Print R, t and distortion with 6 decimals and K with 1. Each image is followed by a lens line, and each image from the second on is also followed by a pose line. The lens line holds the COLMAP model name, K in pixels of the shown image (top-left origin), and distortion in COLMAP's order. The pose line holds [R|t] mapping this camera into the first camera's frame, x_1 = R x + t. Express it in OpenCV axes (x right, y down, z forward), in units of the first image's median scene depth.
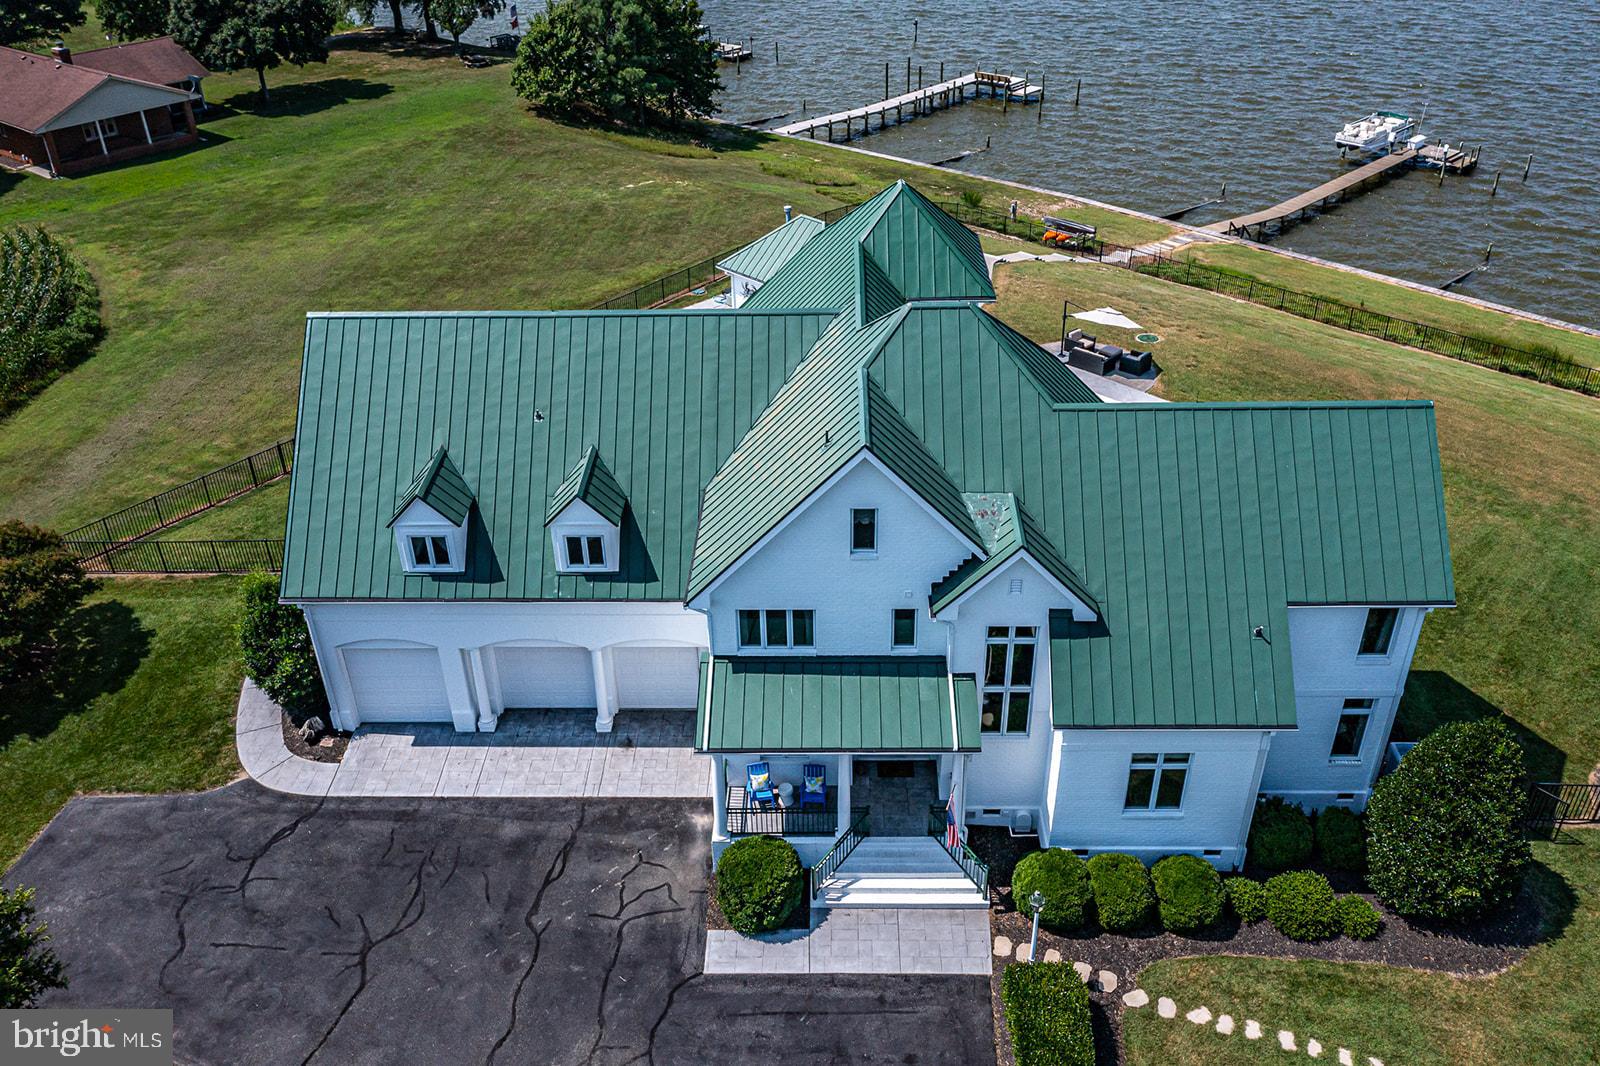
lens RADIAL K [[1282.2, 0, 796.5], [0, 1282.2, 537.1], [0, 0, 1]] dist [-0.014817, 0.002580]
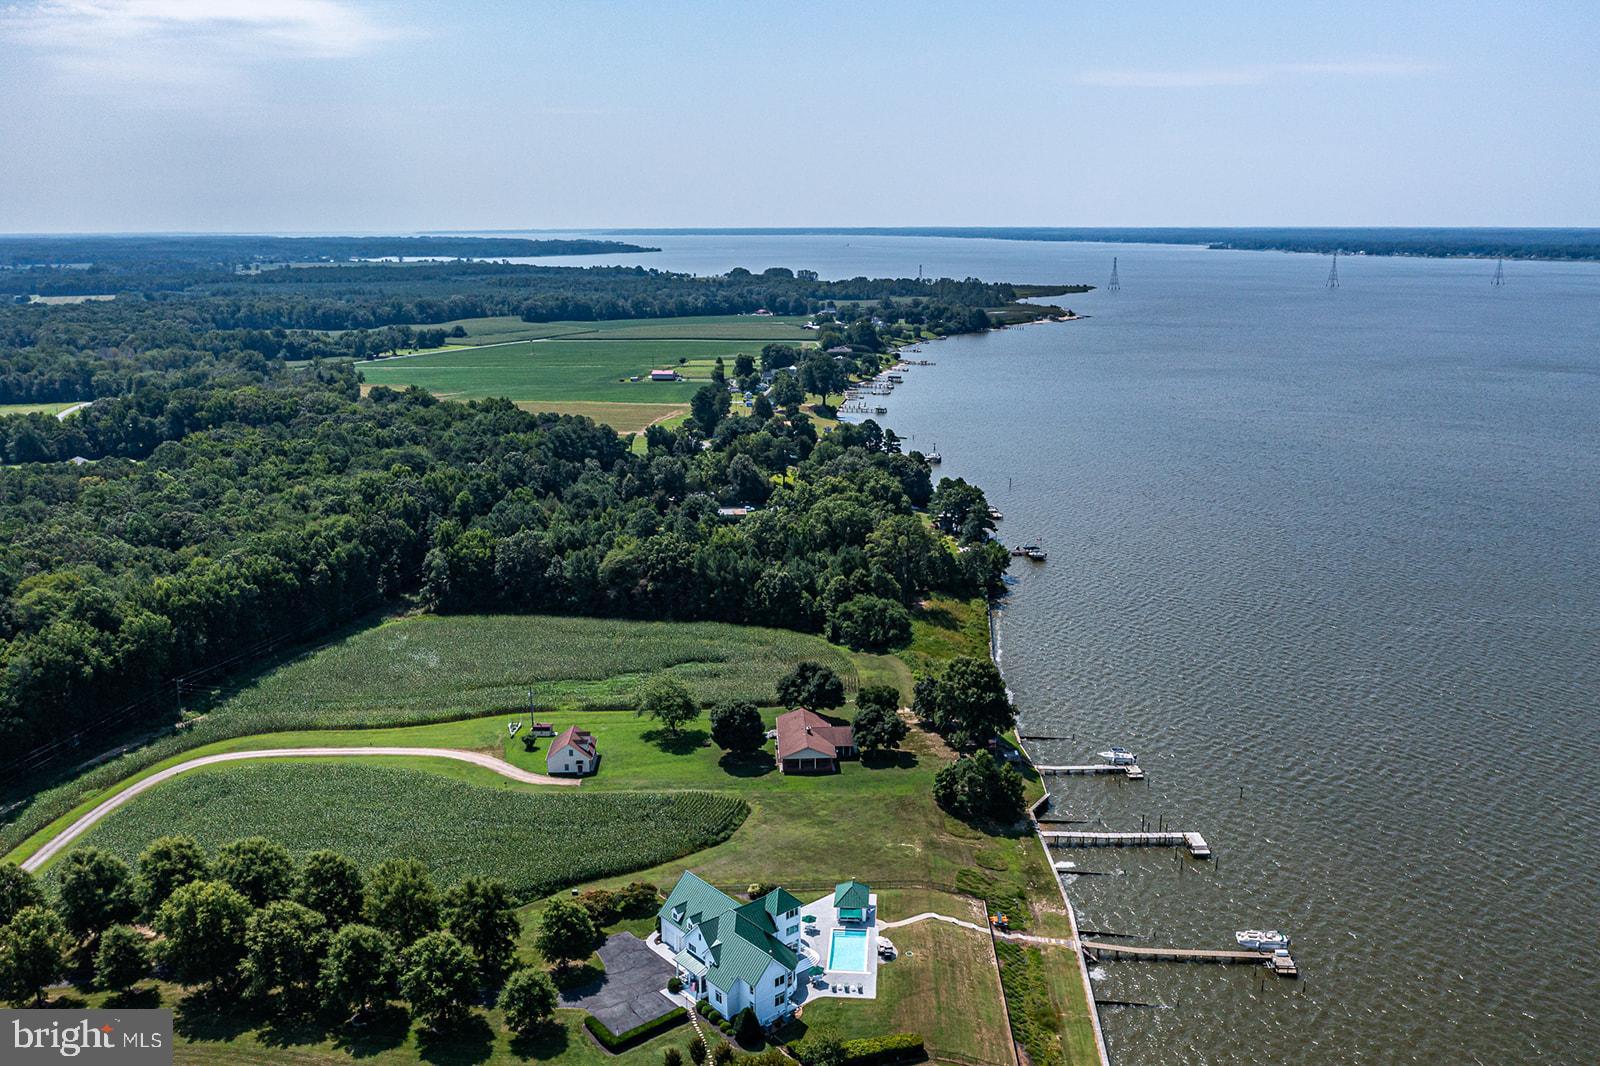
lens RADIAL K [[1313.2, 0, 796.3], [0, 1313.2, 536.3], [0, 0, 1]] dist [-0.015149, 0.003872]
pose [[0.668132, 0.194264, -0.718235, 4.435241], [-0.403744, 0.905493, -0.130667, -1.093146], [0.624972, 0.377286, 0.683422, -3.751886]]
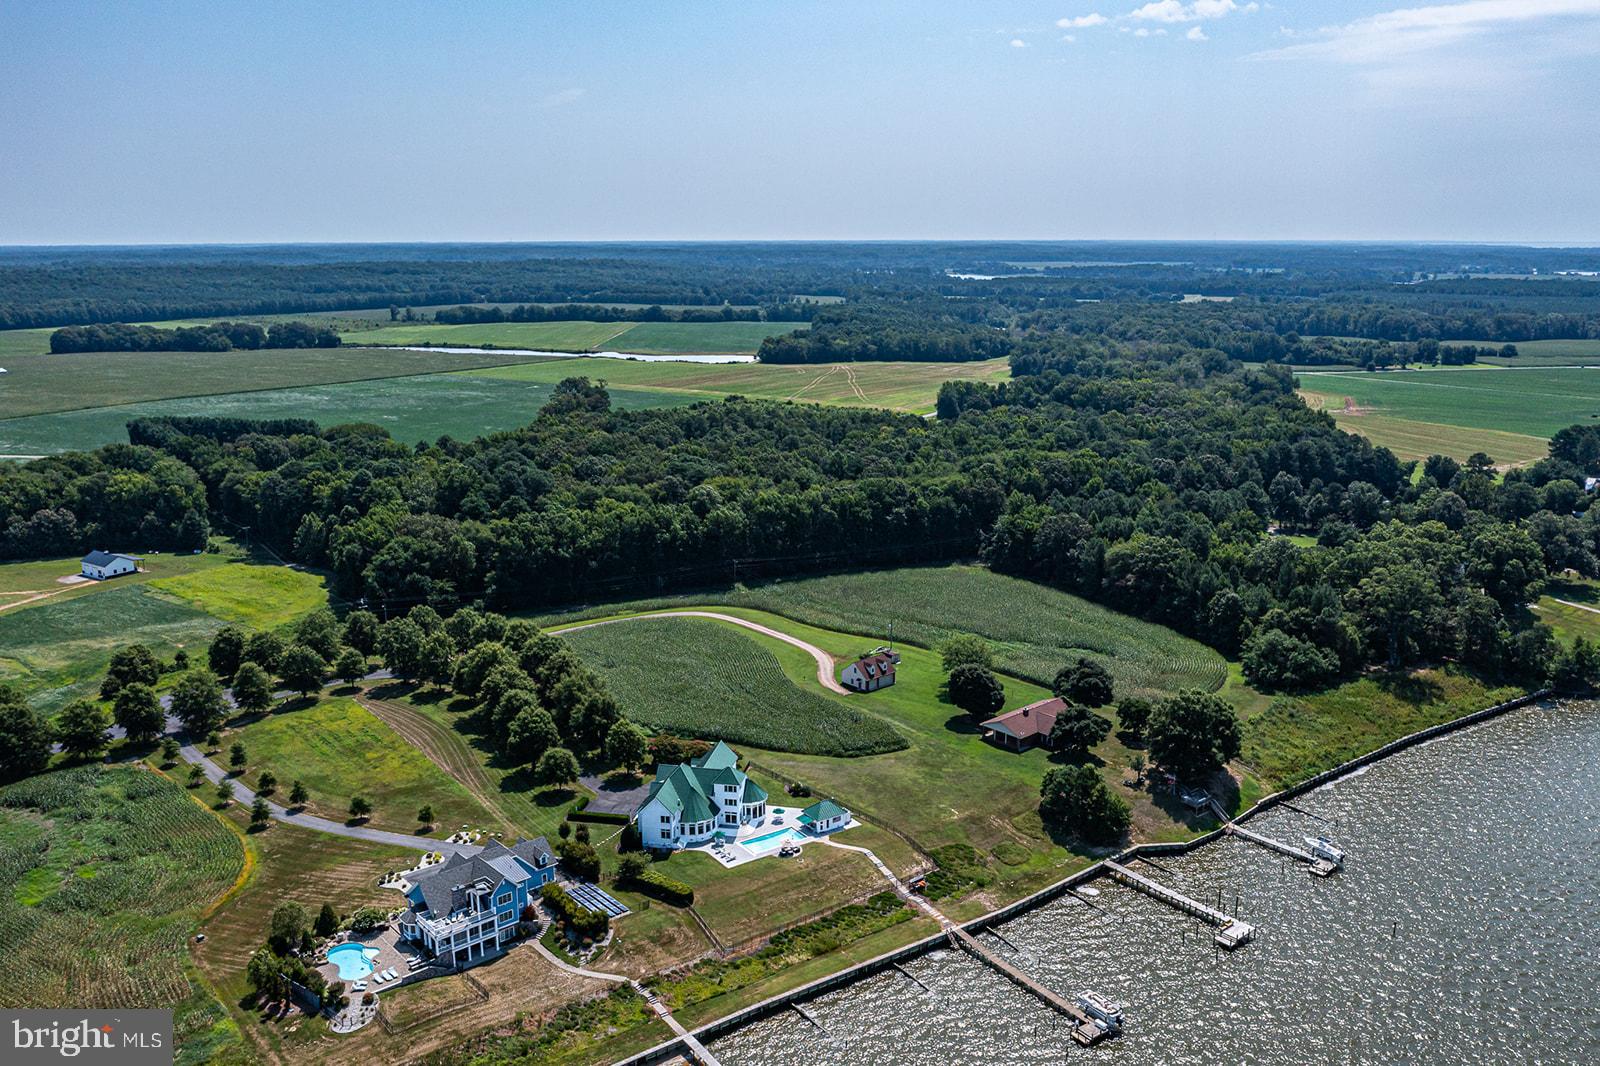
lens RADIAL K [[1313.2, 0, 796.3], [0, 1313.2, 536.3], [0, 0, 1]] dist [-0.015149, 0.003872]
pose [[-0.162115, 0.245898, -0.955643, 7.388551], [-0.517811, 0.803202, 0.294514, -4.060796], [0.839994, 0.542587, -0.002882, 0.837065]]
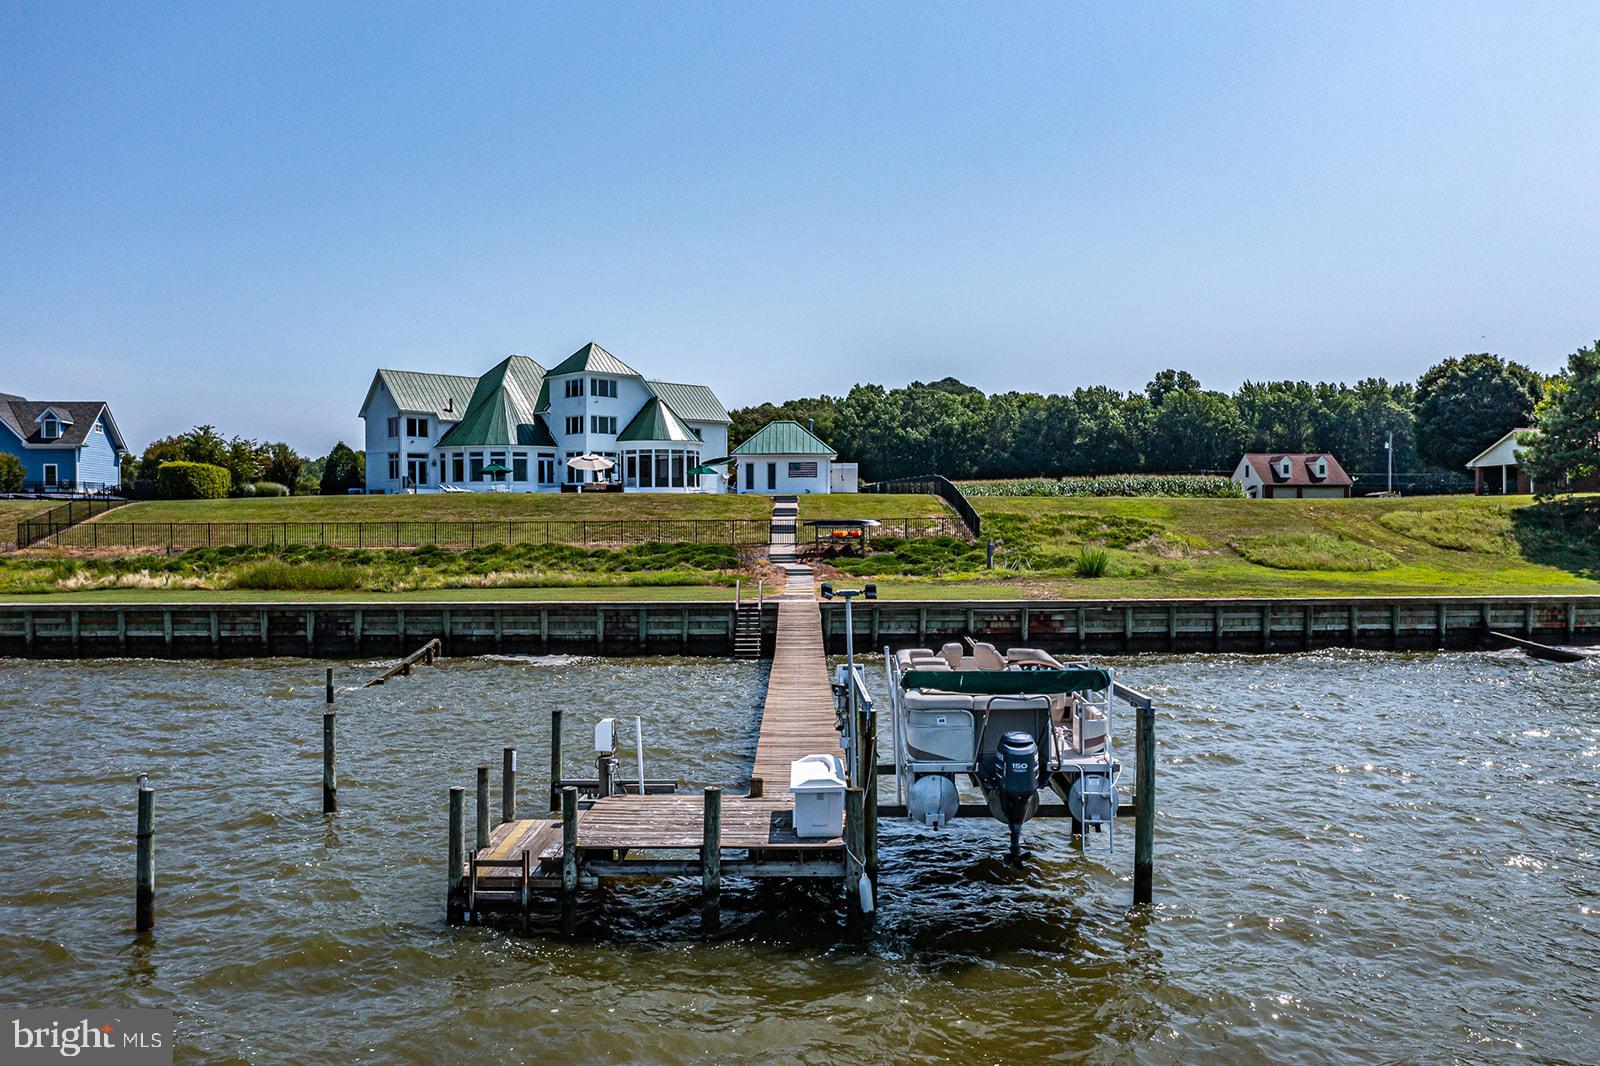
lens RADIAL K [[1287.6, 0, 796.2], [0, 1287.6, 539.7], [0, 0, 1]] dist [-0.016578, 0.008728]
pose [[-0.694121, 0.029795, -0.719242, 2.040383], [-0.367820, 0.844187, 0.389944, -1.348106], [0.618793, 0.535220, -0.575009, 3.617559]]
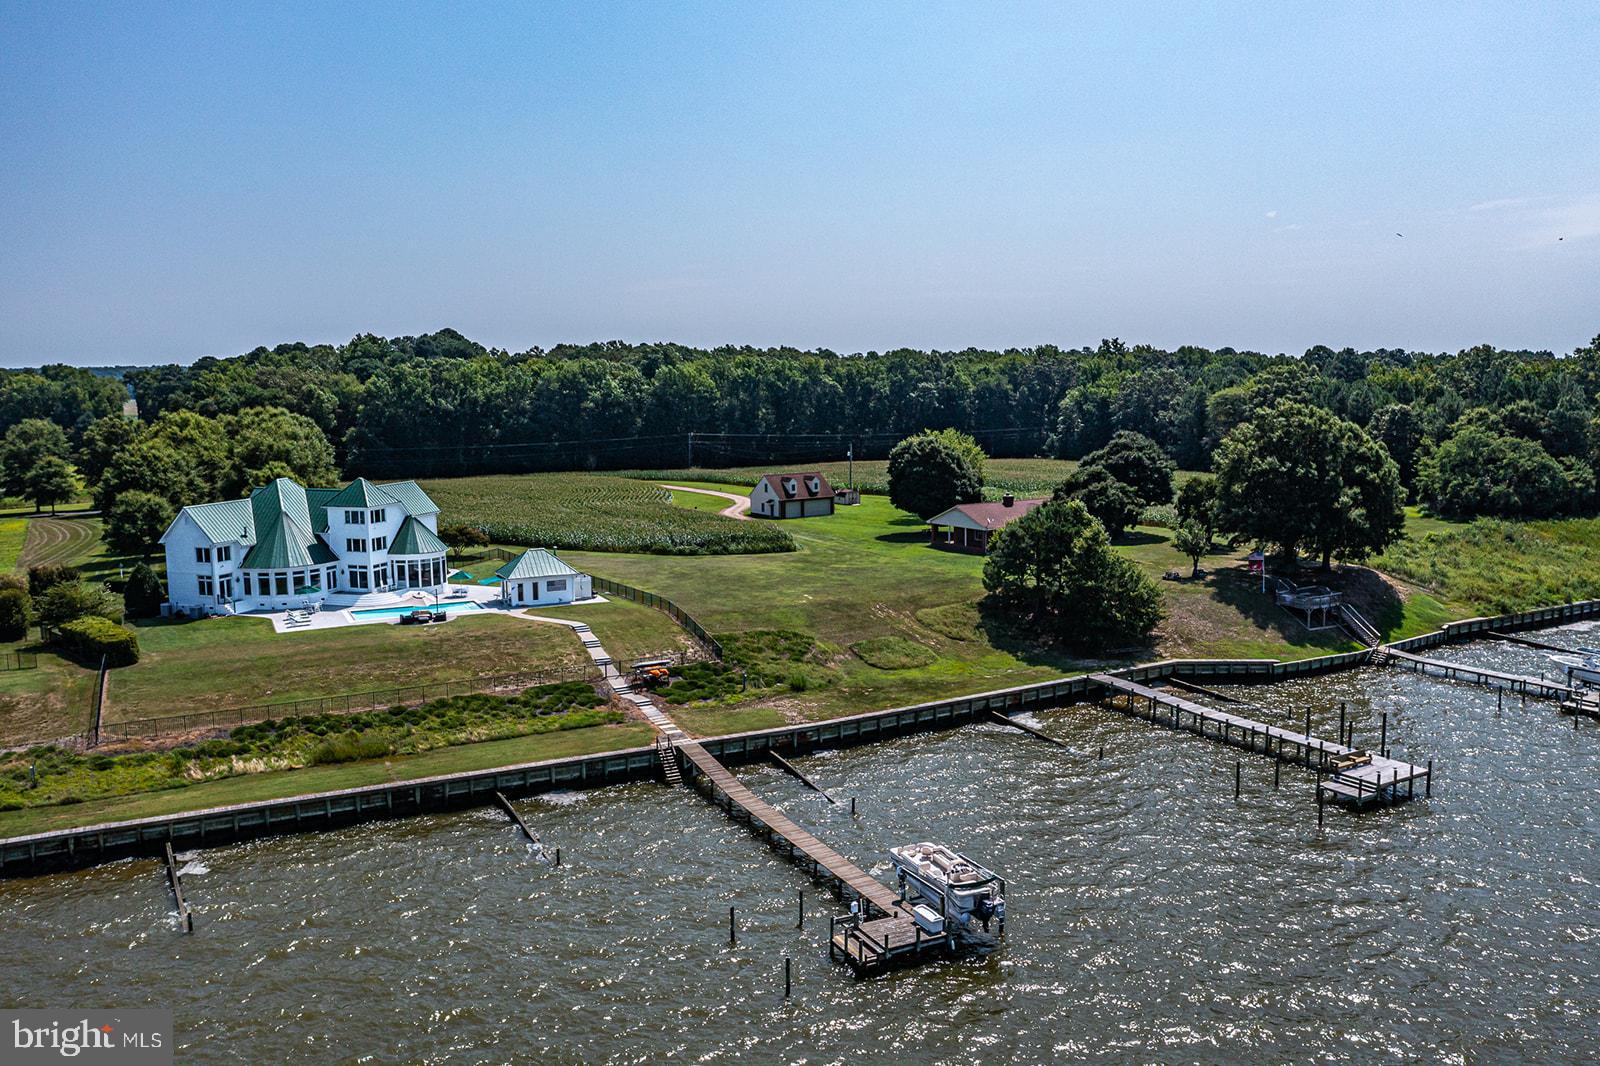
lens RADIAL K [[1277.5, 0, 796.8], [0, 1277.5, 536.9], [0, 0, 1]] dist [-0.015917, 0.006068]
pose [[-0.303096, 0.143074, -0.942159, 3.563748], [-0.490938, 0.823929, 0.283056, -2.032747], [0.816770, 0.548335, -0.179489, 3.215716]]
